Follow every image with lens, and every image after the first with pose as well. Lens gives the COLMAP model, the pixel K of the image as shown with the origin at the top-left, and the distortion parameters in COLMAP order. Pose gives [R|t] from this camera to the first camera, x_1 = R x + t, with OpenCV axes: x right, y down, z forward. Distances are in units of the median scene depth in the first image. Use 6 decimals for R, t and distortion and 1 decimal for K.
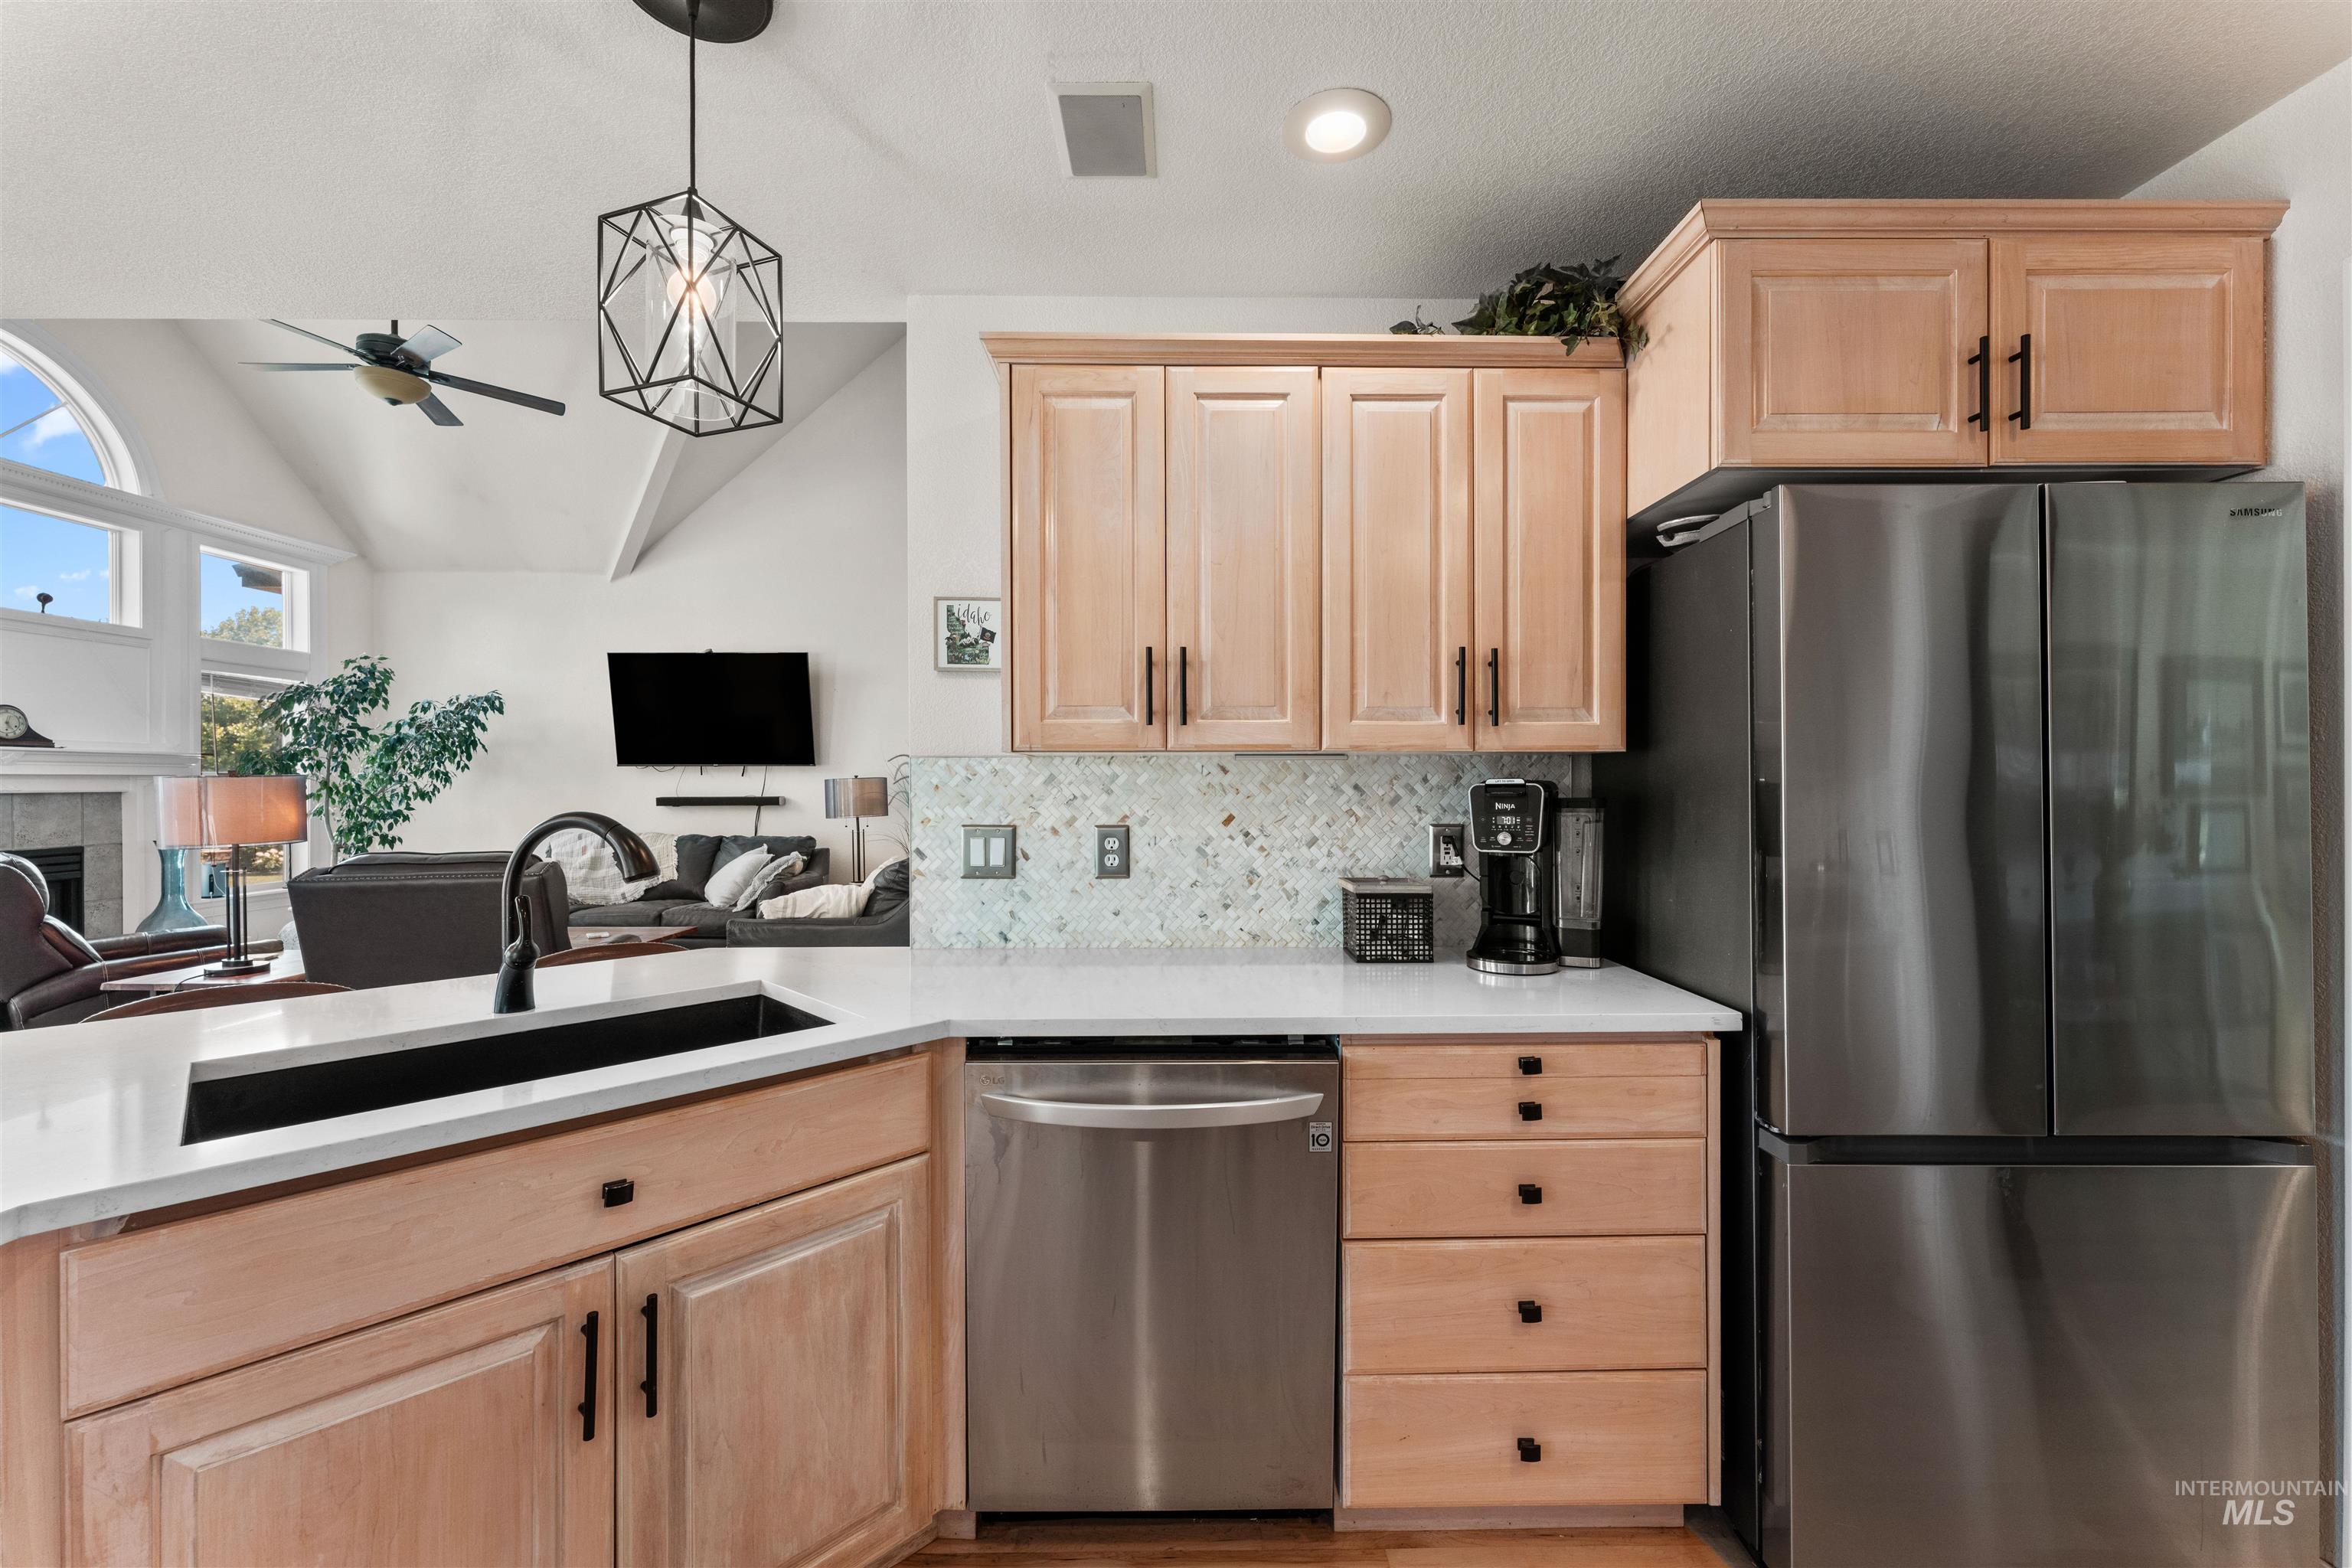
lens RADIAL K [[943.3, 0, 1176.0], [0, 943.3, 784.0], [0, 0, 1]] dist [-0.000352, 0.000091]
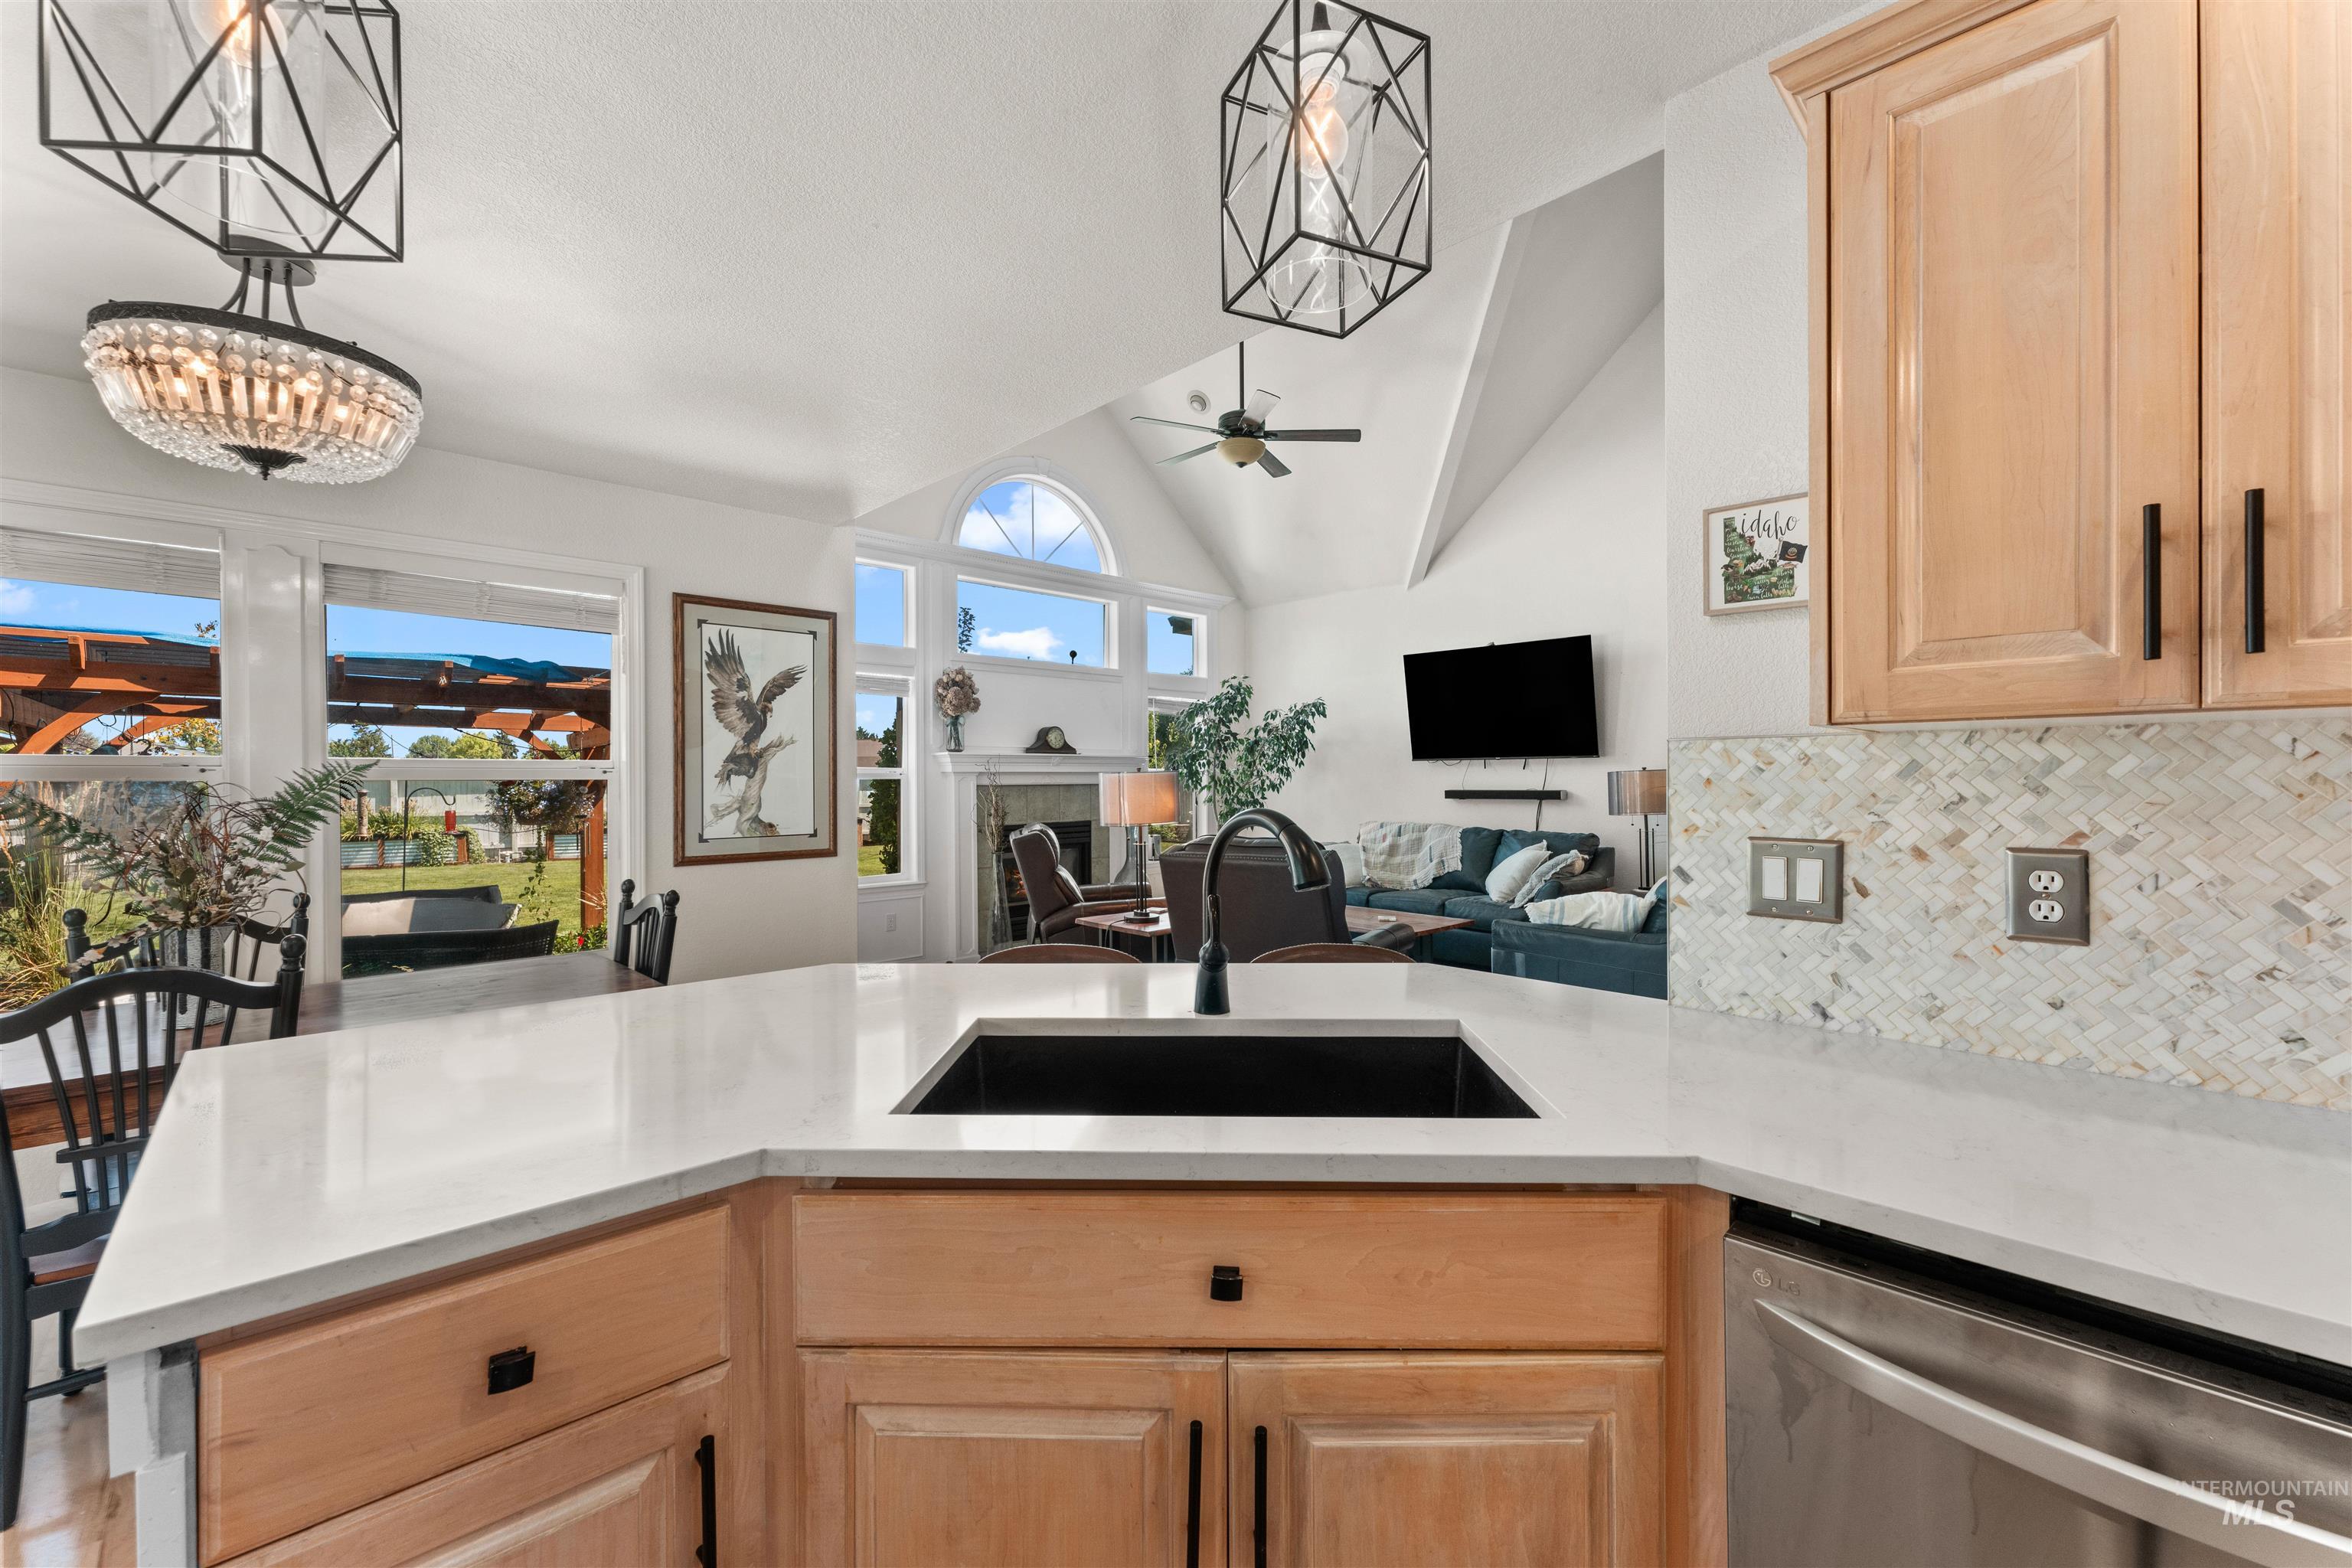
lens RADIAL K [[943.3, 0, 1176.0], [0, 943.3, 784.0], [0, 0, 1]] dist [-0.000352, 0.000091]
pose [[0.693909, 0.003012, -0.720056, -0.022672], [0.002282, 0.999977, 0.006382, -0.000169], [0.720059, -0.006072, 0.693887, 0.226903]]
